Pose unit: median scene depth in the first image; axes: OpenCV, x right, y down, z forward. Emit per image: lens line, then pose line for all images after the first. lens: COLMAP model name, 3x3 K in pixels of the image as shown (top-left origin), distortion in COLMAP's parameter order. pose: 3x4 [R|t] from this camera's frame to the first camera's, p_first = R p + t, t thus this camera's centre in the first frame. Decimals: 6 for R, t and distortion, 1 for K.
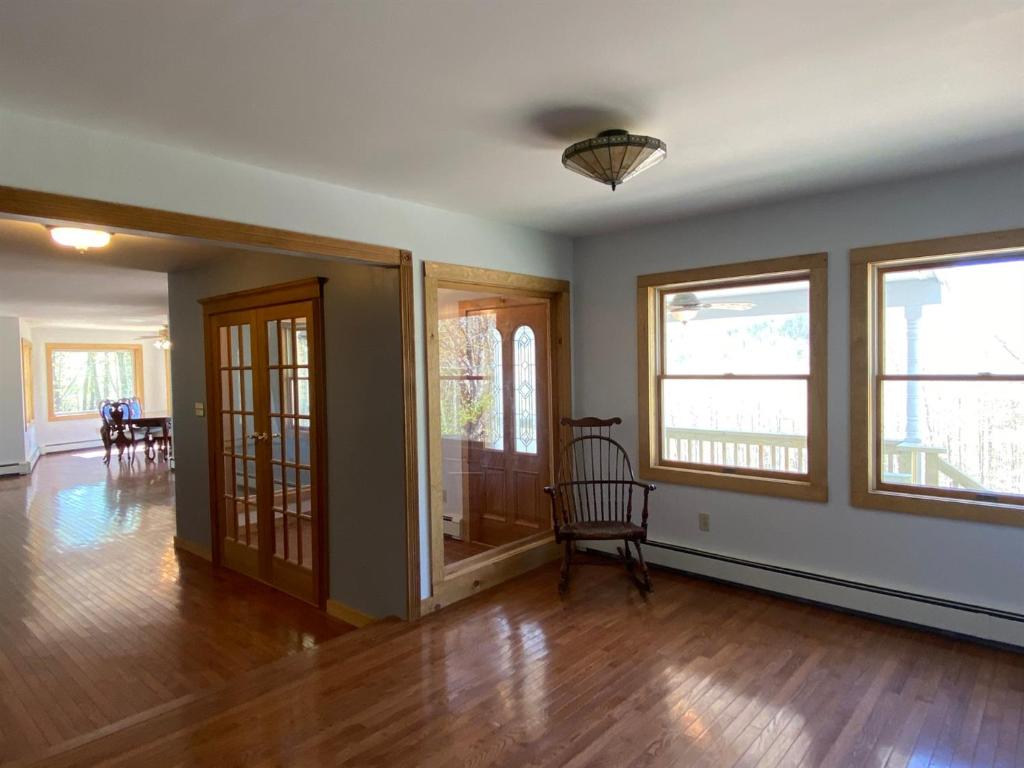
lens RADIAL K [[613.5, 0, 518.5], [0, 613.5, 380.1], [0, 0, 1]] dist [0.066172, -0.074558]
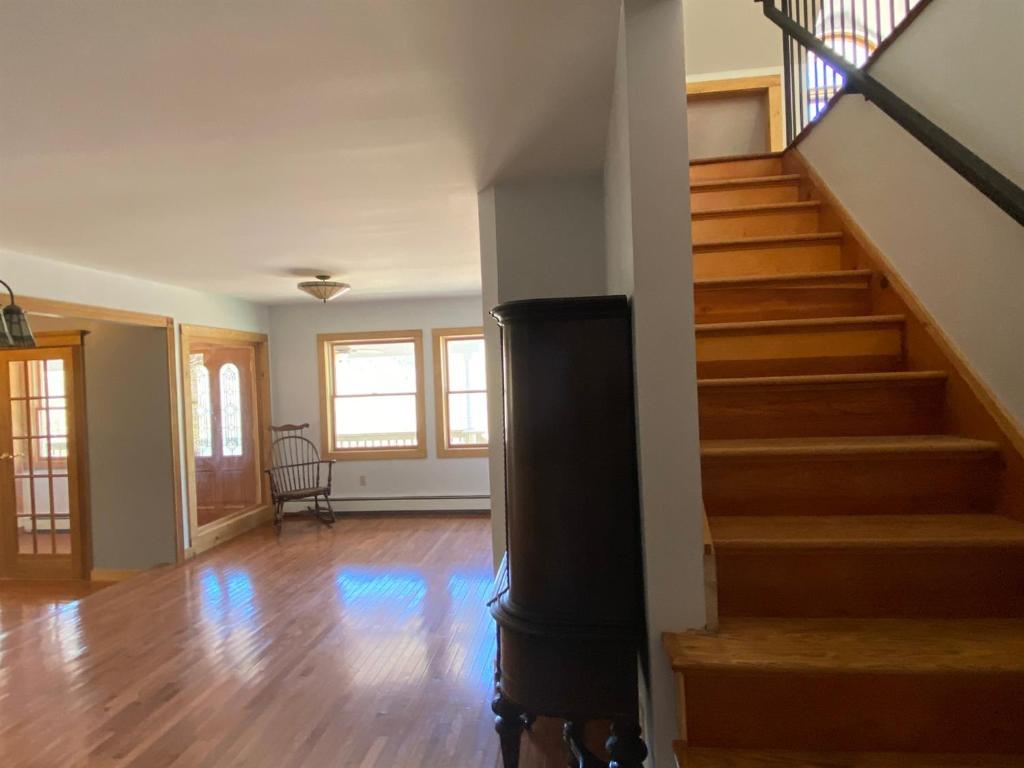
lens RADIAL K [[571.2, 0, 512.0], [0, 571.2, 384.0], [0, 0, 1]] dist [0.002122, 0.000170]
pose [[0.822477, -0.018580, 0.568495, -0.252486], [0.039094, 0.998949, -0.023911, 0.016847], [-0.567454, 0.041891, 0.822339, -0.539676]]
